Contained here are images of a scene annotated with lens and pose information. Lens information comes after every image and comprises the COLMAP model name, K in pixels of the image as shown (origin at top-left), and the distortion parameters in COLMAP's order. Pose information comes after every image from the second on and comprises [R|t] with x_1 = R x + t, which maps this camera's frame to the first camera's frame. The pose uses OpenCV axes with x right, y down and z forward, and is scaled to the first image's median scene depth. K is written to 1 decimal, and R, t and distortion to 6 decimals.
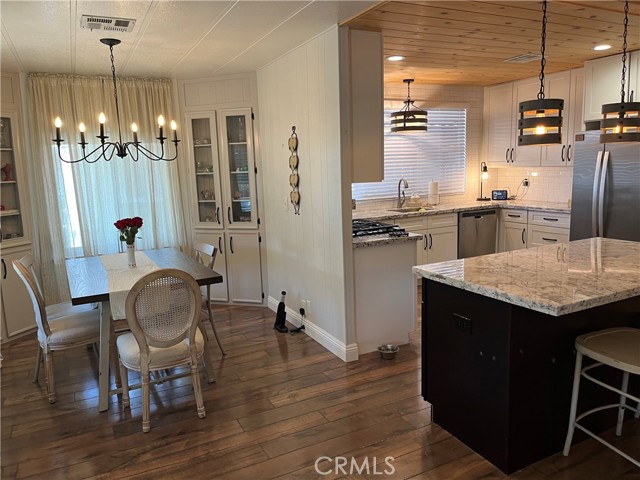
lens RADIAL K [[483.1, 0, 324.5], [0, 483.1, 245.6], [0, 0, 1]] dist [0.064386, -0.088180]
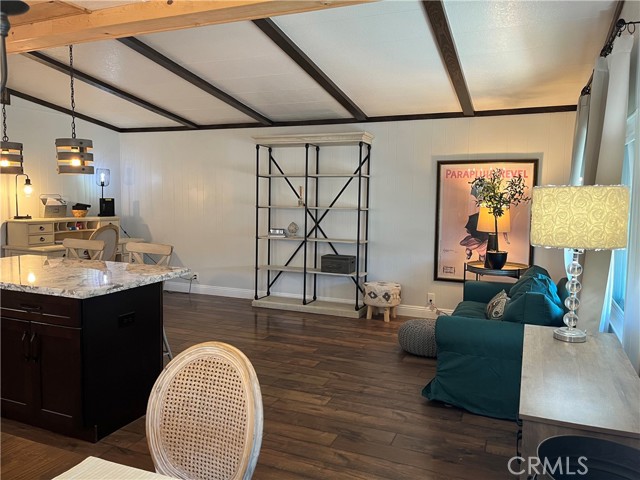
lens RADIAL K [[483.1, 0, 327.8], [0, 483.1, 235.8], [0, 0, 1]] dist [0.064386, -0.088180]
pose [[-0.652387, -0.029888, 0.757297, -0.379809], [0.140751, 0.977061, 0.159814, -0.070107], [-0.744702, 0.210850, -0.633215, 0.556363]]
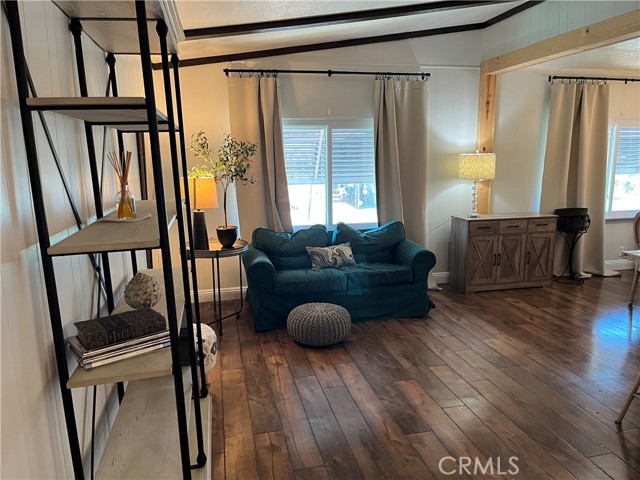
lens RADIAL K [[483.1, 0, 325.4], [0, 483.1, 244.9], [0, 0, 1]] dist [0.064386, -0.088180]
pose [[-0.241145, 0.221749, -0.944816, 0.700072], [-0.135516, 0.956314, 0.259035, -0.057162], [0.960981, 0.190502, -0.200560, 0.130401]]
